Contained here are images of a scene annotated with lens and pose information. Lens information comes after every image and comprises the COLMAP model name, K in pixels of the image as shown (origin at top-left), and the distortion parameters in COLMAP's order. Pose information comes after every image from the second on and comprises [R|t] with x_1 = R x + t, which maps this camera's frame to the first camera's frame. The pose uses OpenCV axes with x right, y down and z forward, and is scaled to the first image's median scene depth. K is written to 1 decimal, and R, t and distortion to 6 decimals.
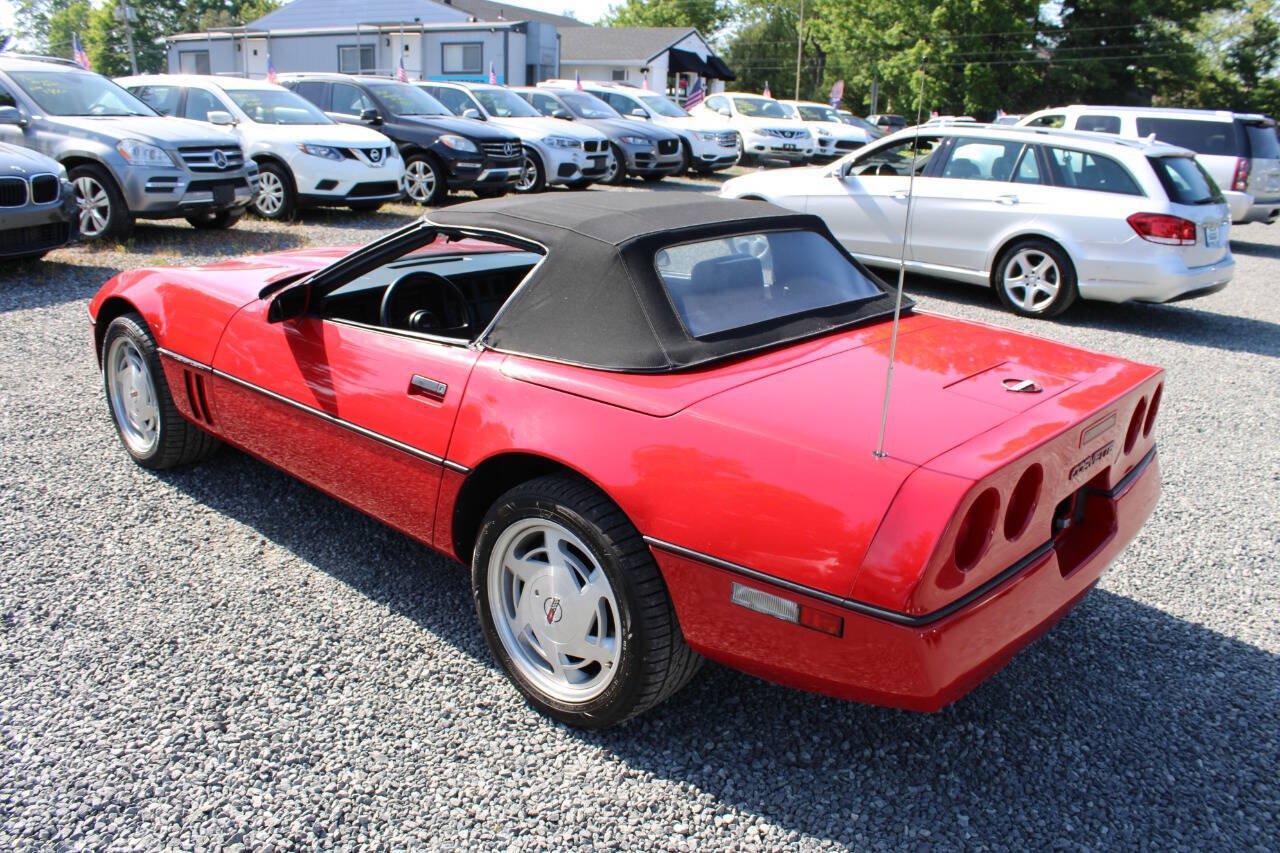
lens RADIAL K [[1033.9, 0, 640.2], [0, 1033.9, 415.7], [0, 0, 1]] dist [-0.150658, 0.114853]
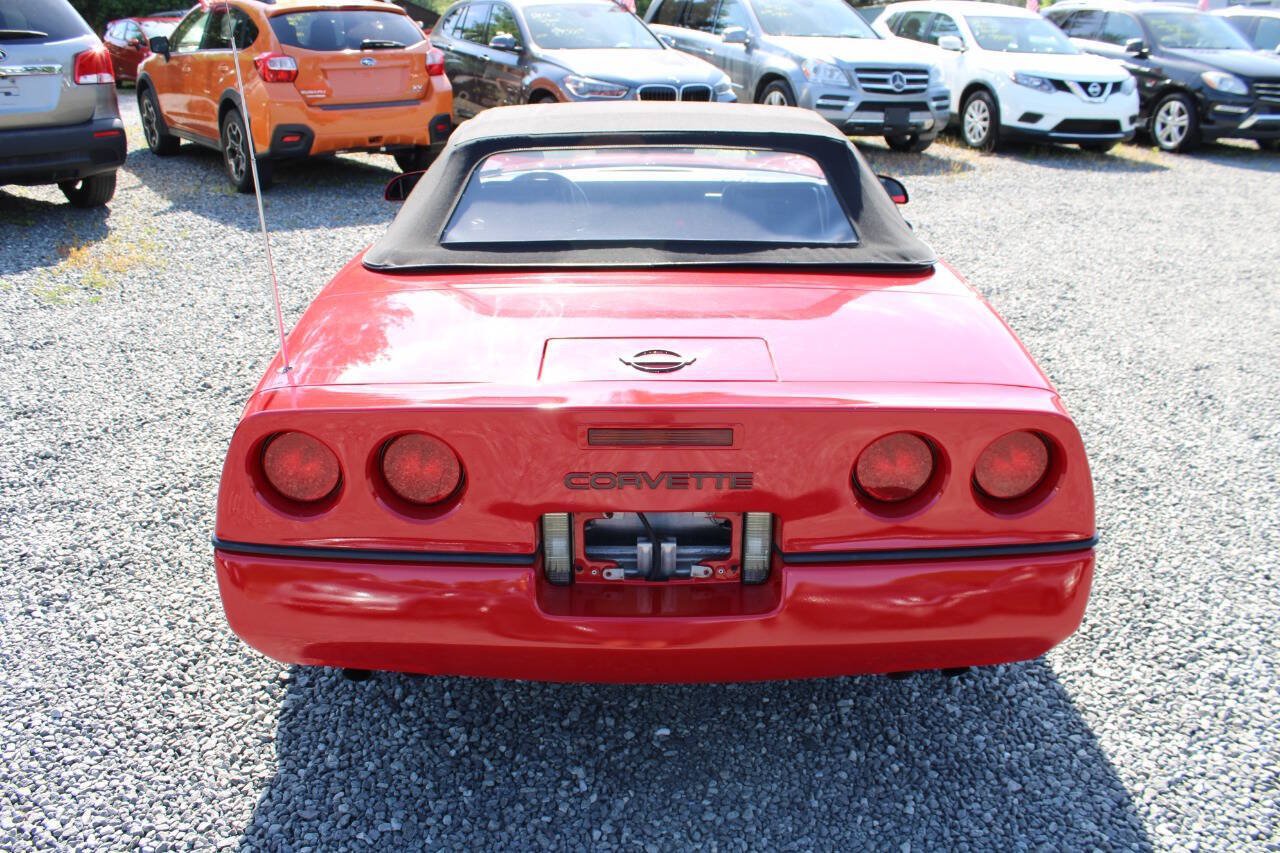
lens RADIAL K [[1033.9, 0, 650.8], [0, 1033.9, 420.8], [0, 0, 1]] dist [-0.150658, 0.114853]
pose [[0.658371, 0.248351, -0.710542, 0.246119], [-0.203519, 0.967572, 0.149613, -0.026241], [0.724657, 0.046108, 0.687565, 0.135139]]
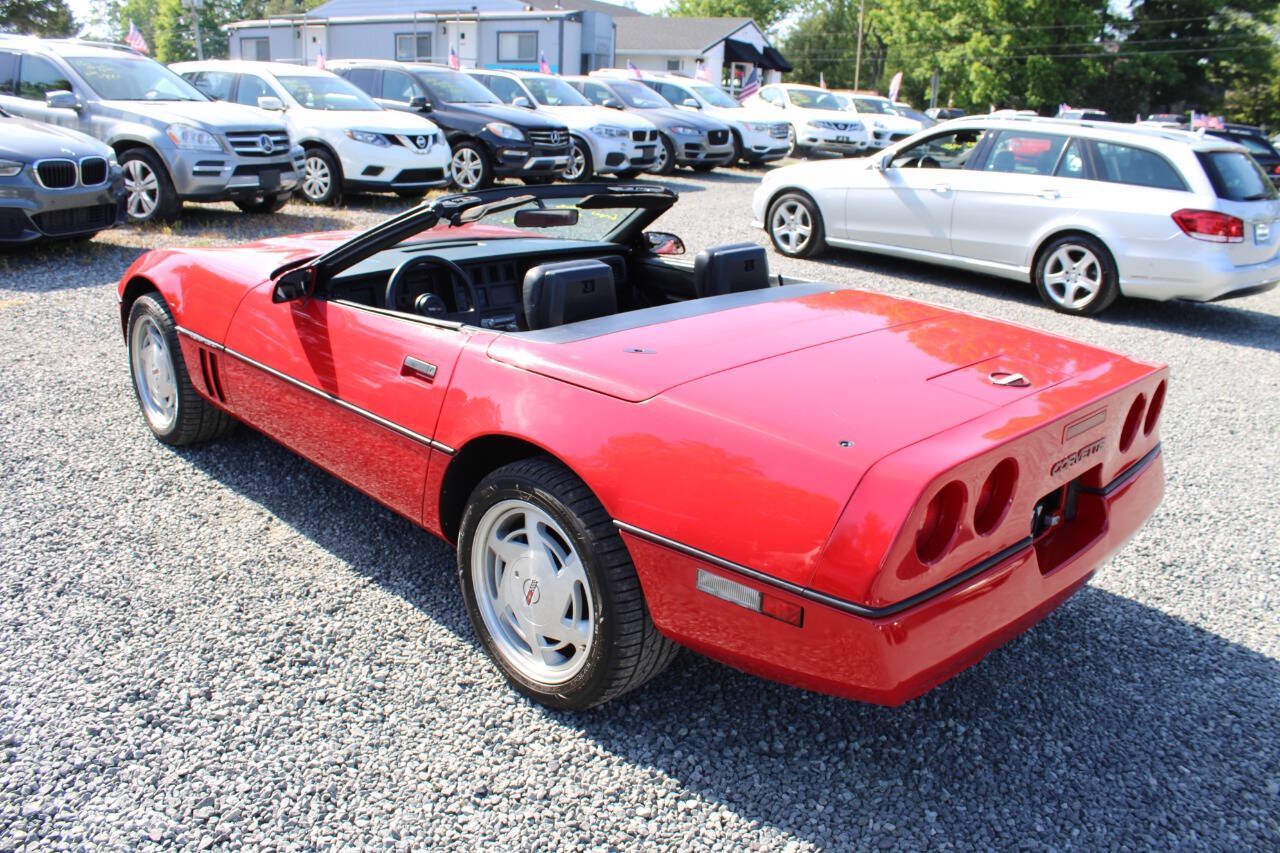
lens RADIAL K [[1033.9, 0, 641.7], [0, 1033.9, 415.0], [0, 0, 1]] dist [-0.150658, 0.114853]
pose [[0.998459, 0.022647, -0.050659, 0.019451], [-0.022227, 0.999714, 0.008832, 0.001268], [0.050844, -0.007692, 0.998677, -0.000572]]
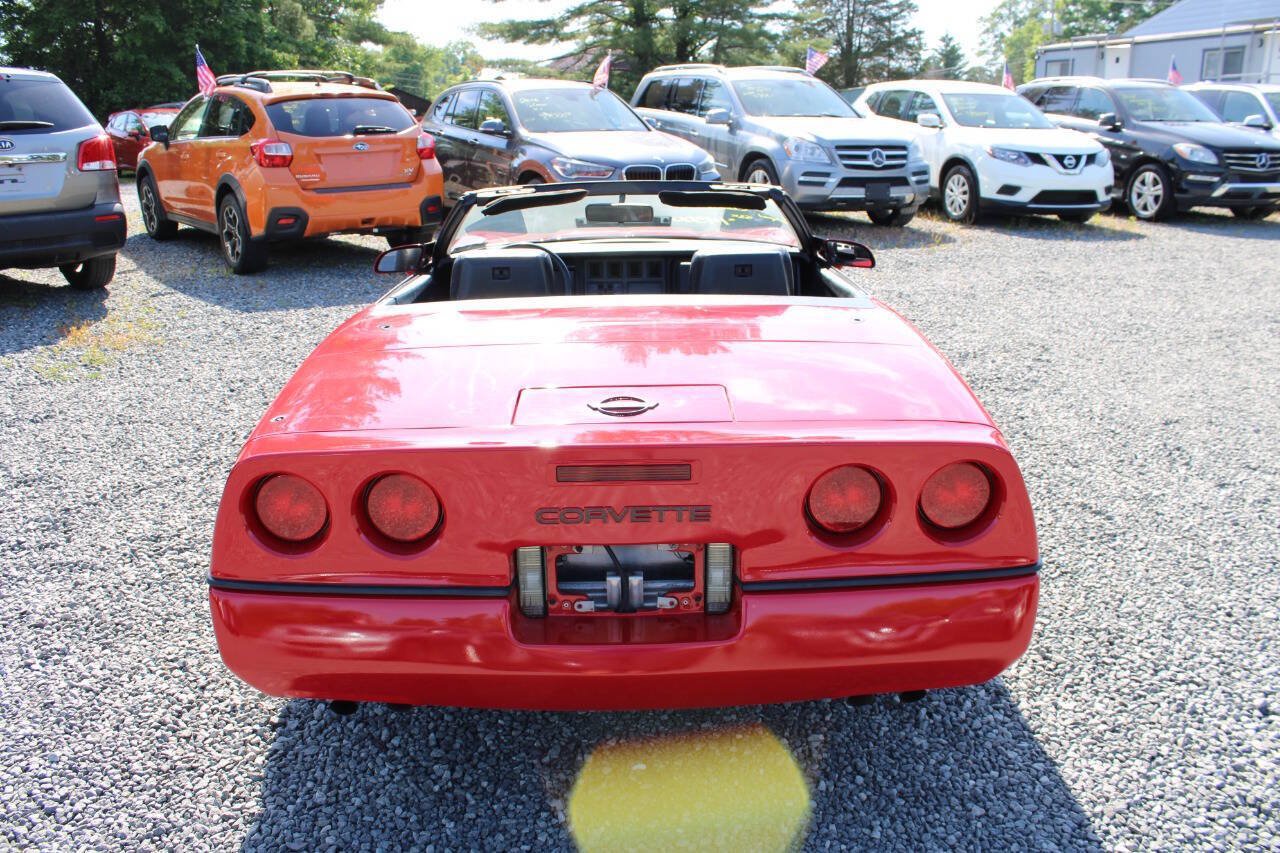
lens RADIAL K [[1033.9, 0, 650.3], [0, 1033.9, 424.0], [0, 0, 1]] dist [-0.150658, 0.114853]
pose [[0.664935, 0.183818, -0.723928, 0.258248], [-0.186595, 0.979392, 0.077295, -0.022848], [0.723217, 0.083685, 0.685531, 0.131384]]
